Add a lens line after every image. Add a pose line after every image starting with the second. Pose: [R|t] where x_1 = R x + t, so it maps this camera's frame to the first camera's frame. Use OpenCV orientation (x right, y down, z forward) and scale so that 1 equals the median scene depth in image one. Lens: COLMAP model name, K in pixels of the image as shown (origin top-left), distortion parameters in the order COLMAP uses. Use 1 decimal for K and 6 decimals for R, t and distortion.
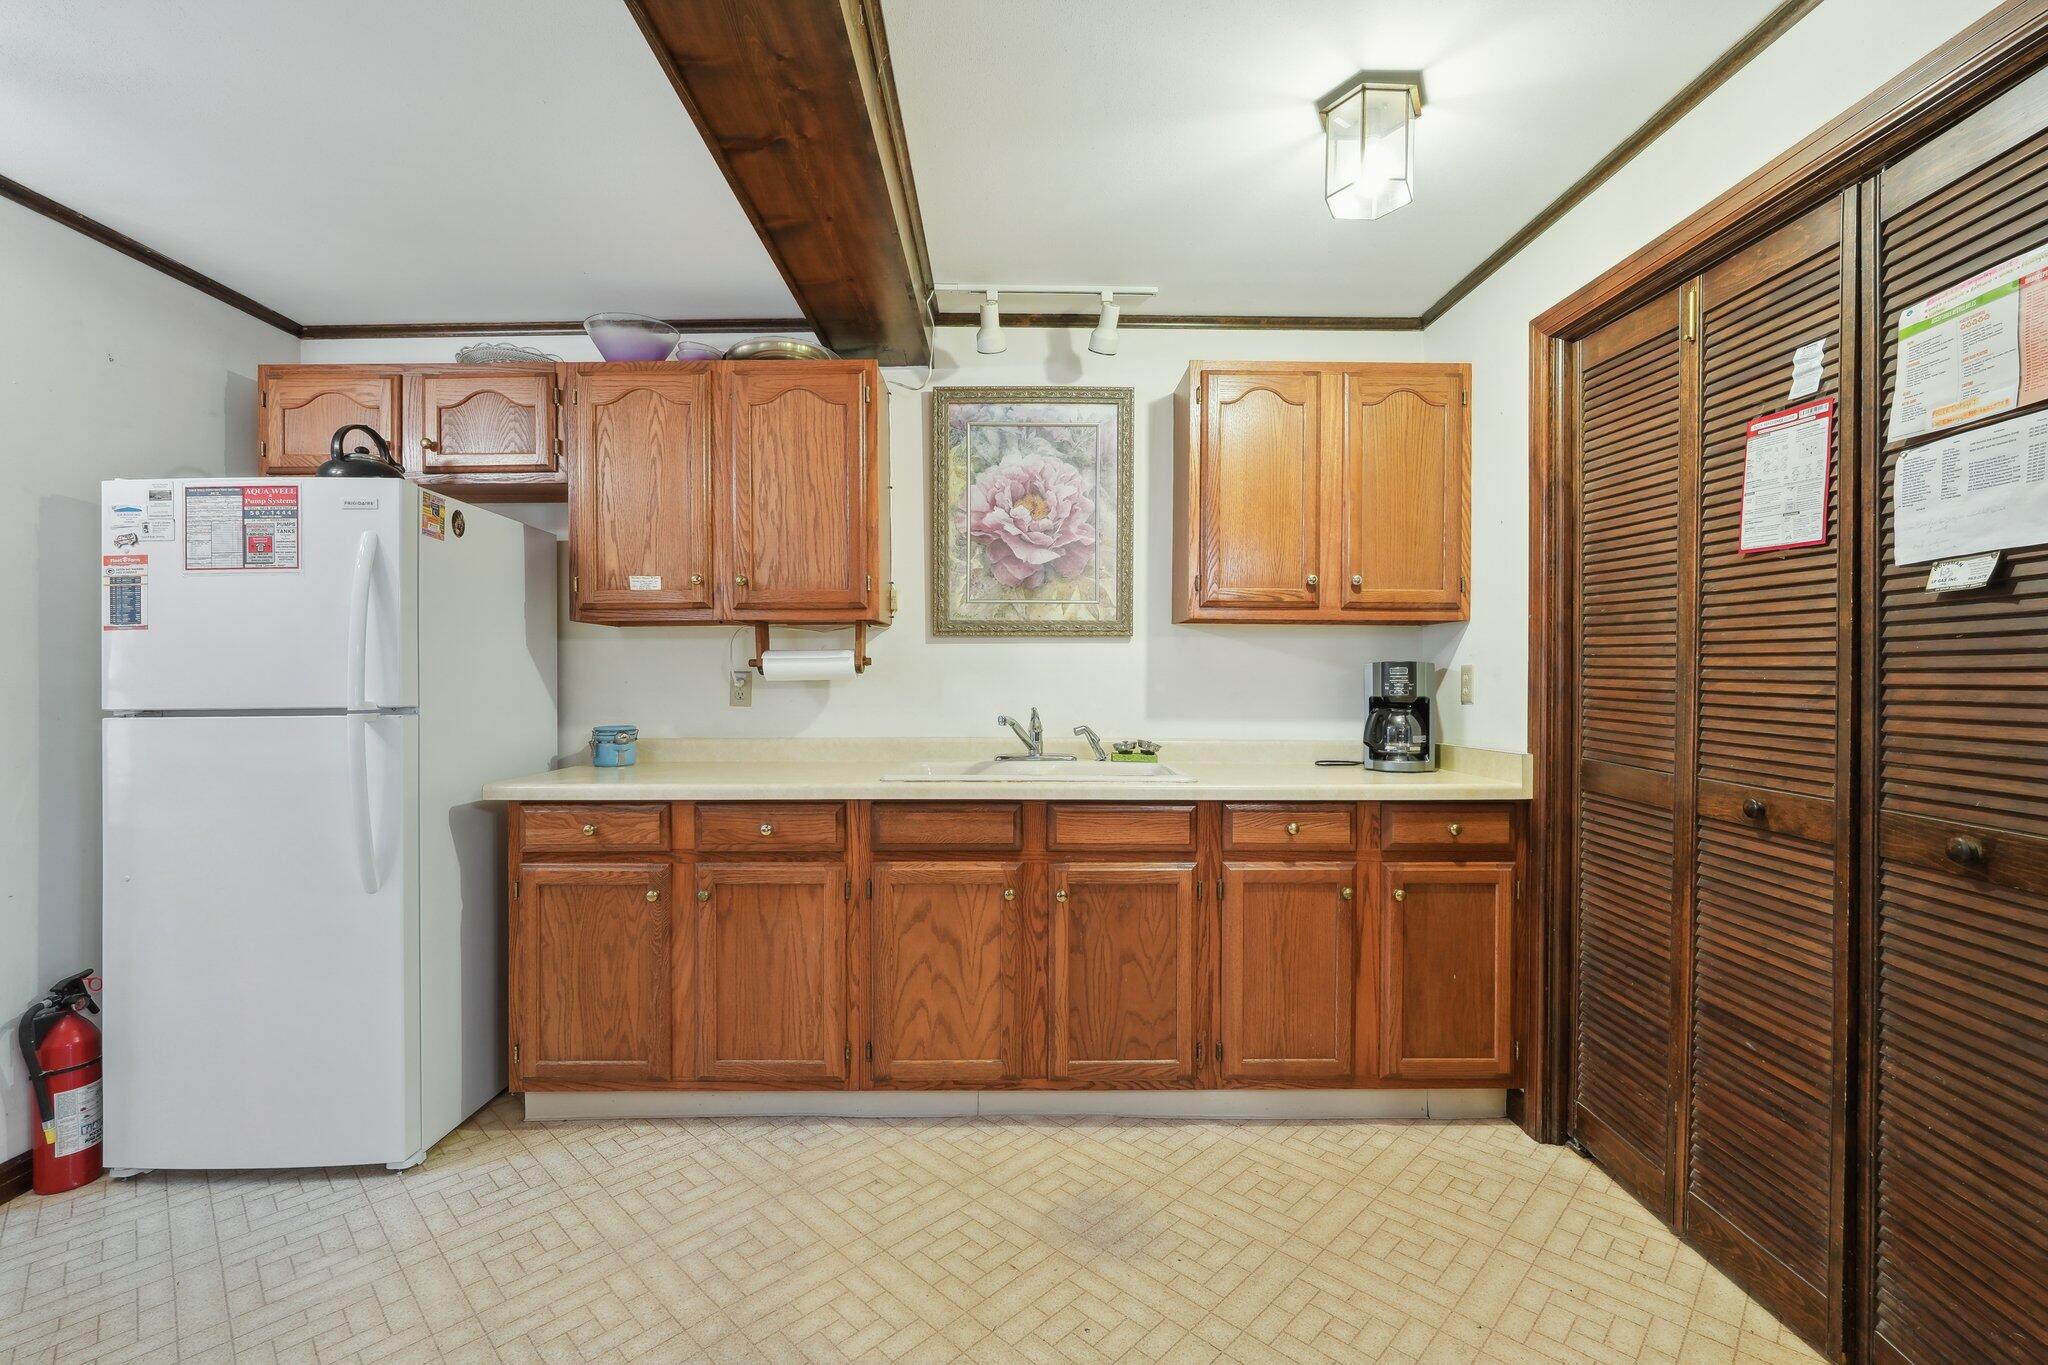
lens RADIAL K [[884.9, 0, 1019.7], [0, 884.9, 683.0], [0, 0, 1]] dist [-0.012261, 0.005815]
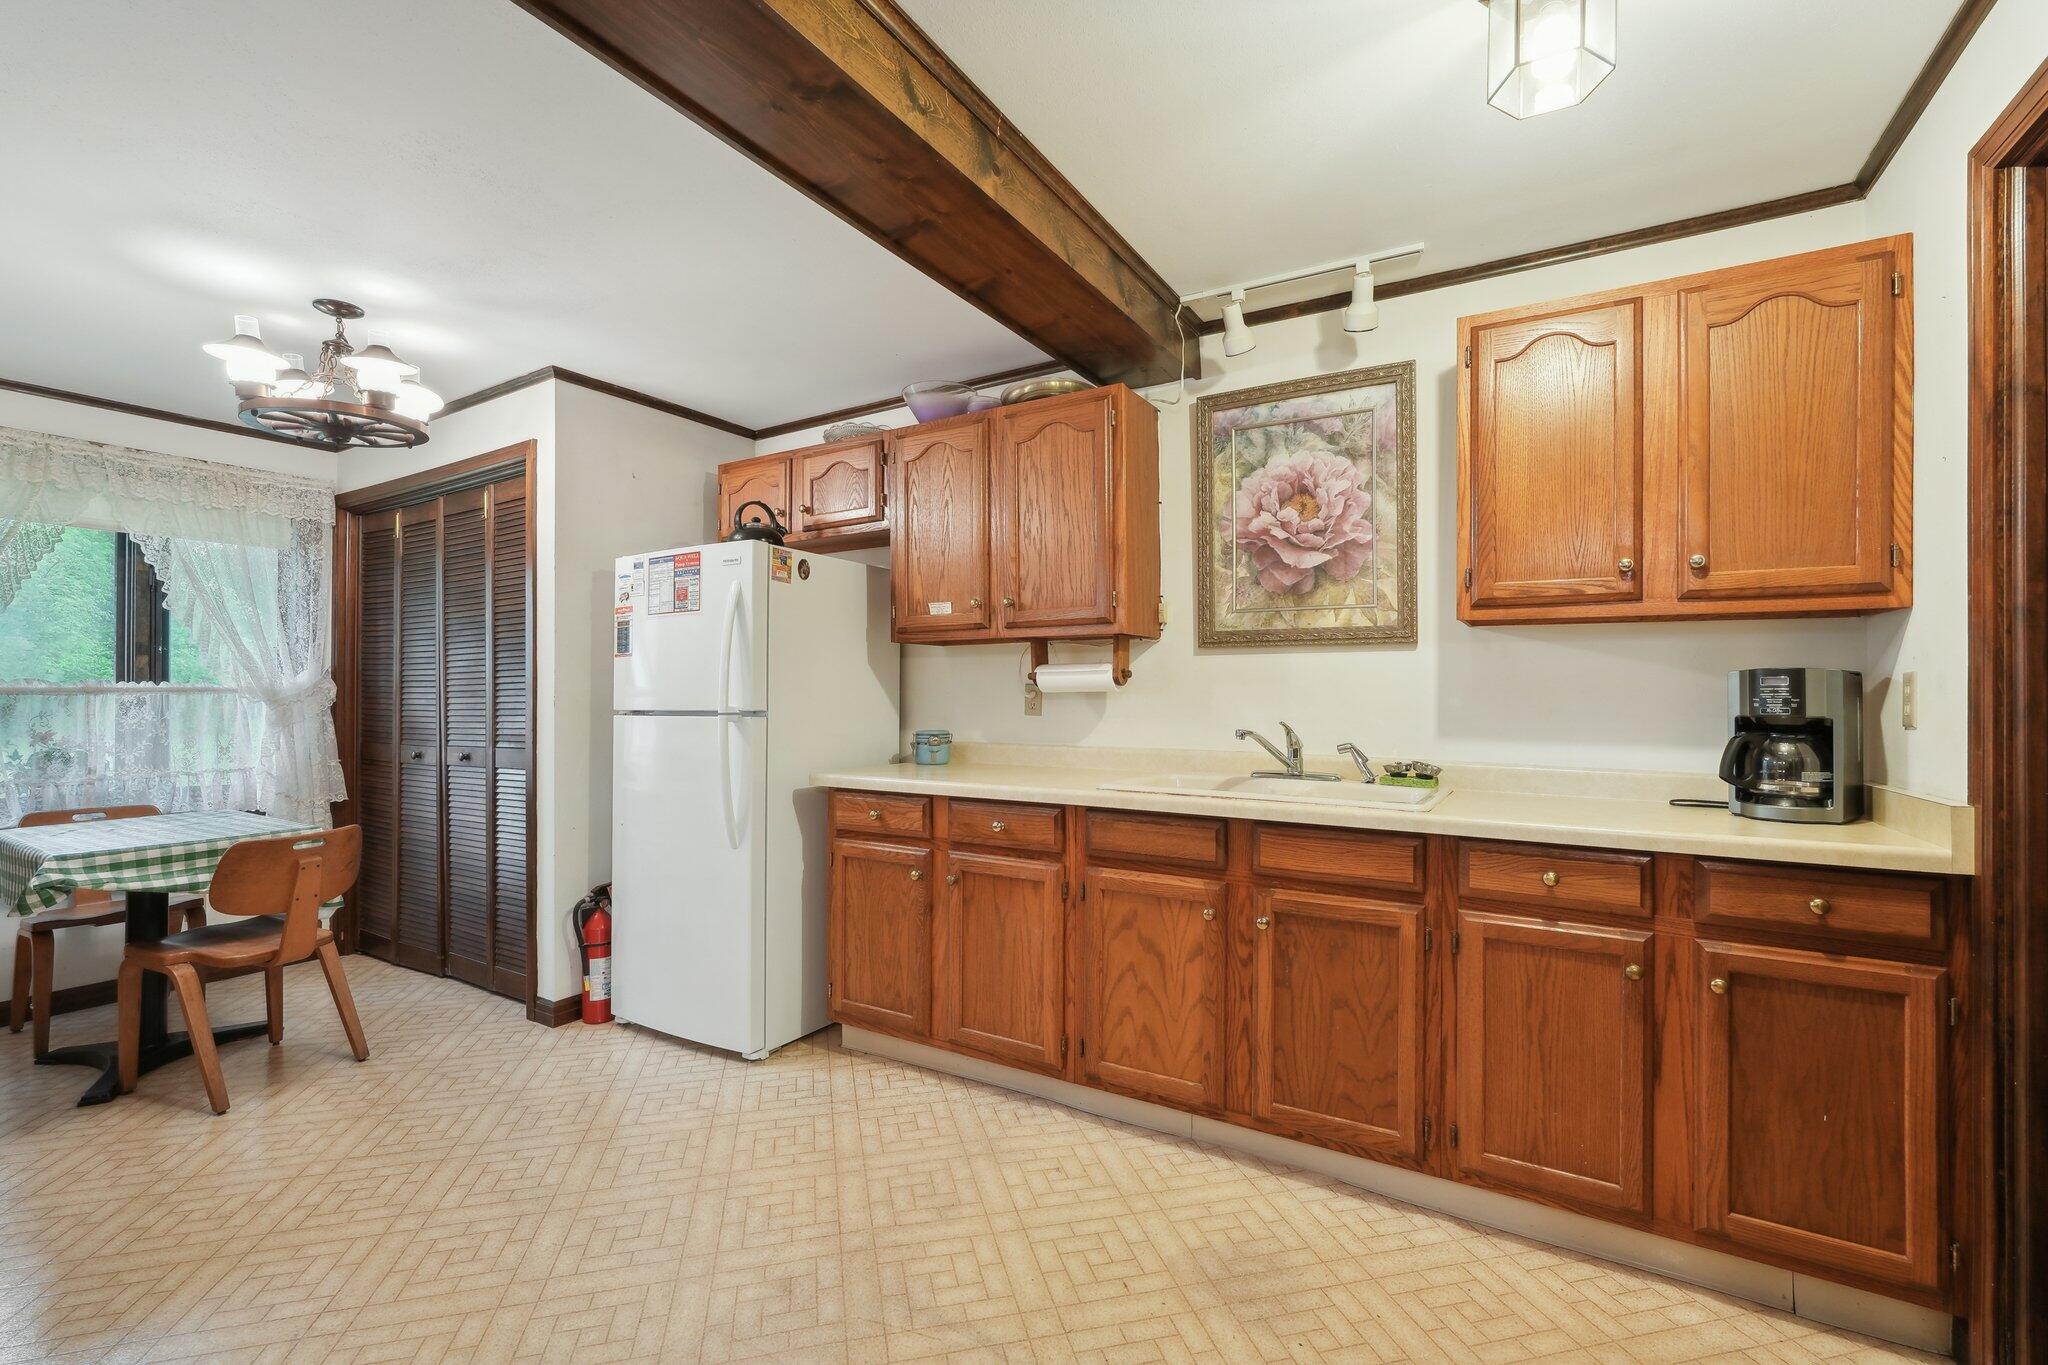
lens RADIAL K [[884.9, 0, 1018.6], [0, 884.9, 683.0], [0, 0, 1]] dist [-0.012261, 0.005815]
pose [[0.852155, -0.002596, -0.523283, 0.311353], [-0.005343, 0.999892, -0.013661, 0.001189], [0.523263, 0.014437, 0.852049, 0.065270]]
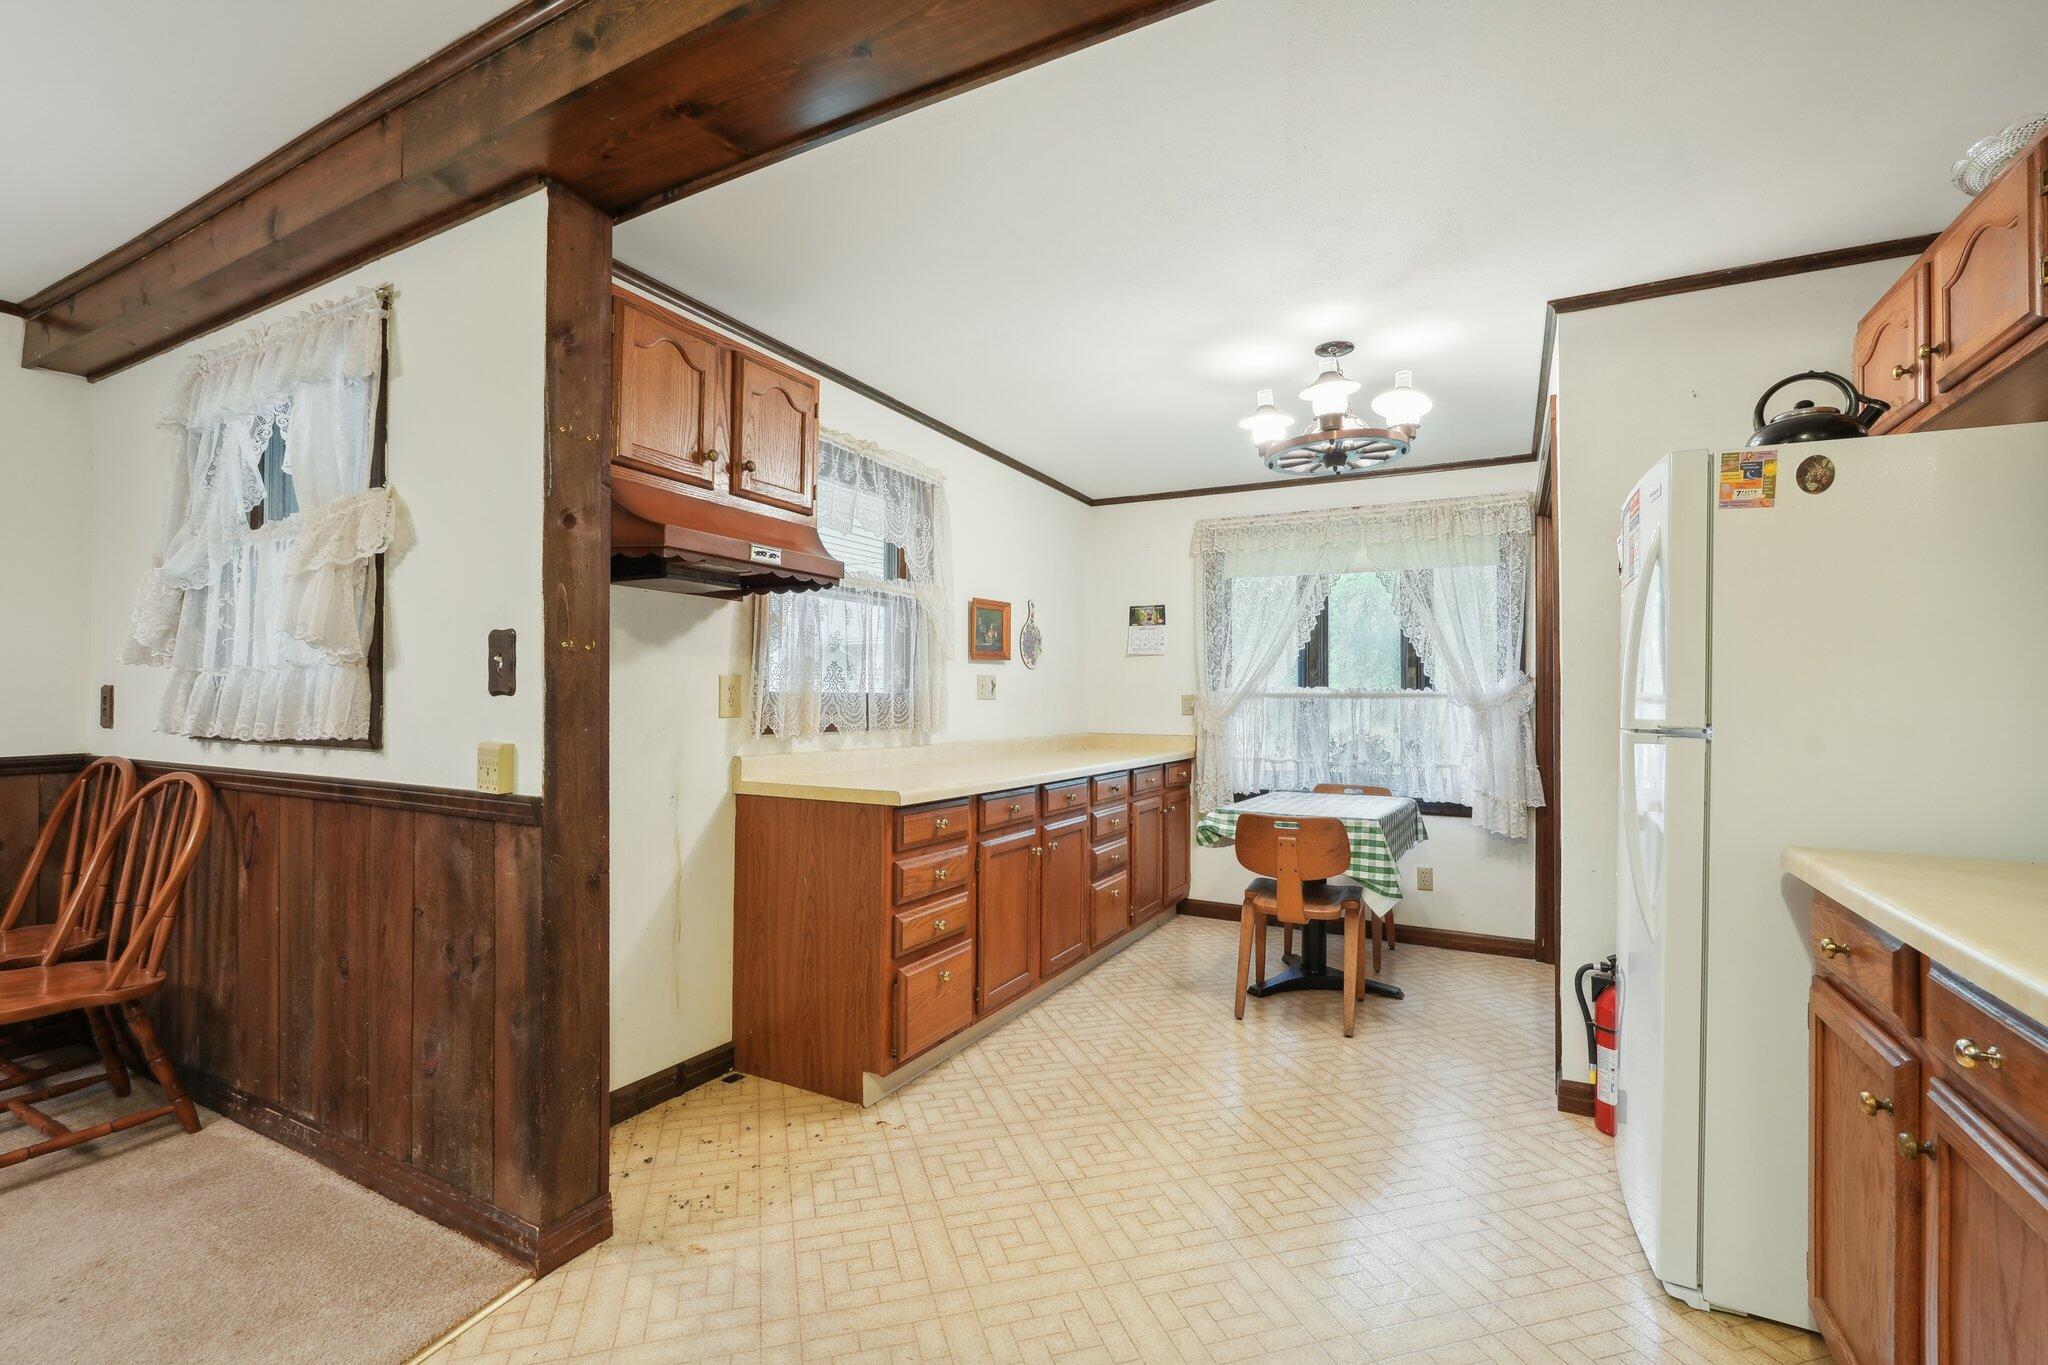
lens RADIAL K [[884.9, 0, 1015.8], [0, 884.9, 686.8], [0, 0, 1]] dist [-0.012261, 0.005815]
pose [[-0.479509, -0.007721, -0.877503, 0.287765], [-0.008418, 0.999956, -0.004198, -0.003003], [0.877497, 0.005374, -0.479553, 0.788209]]
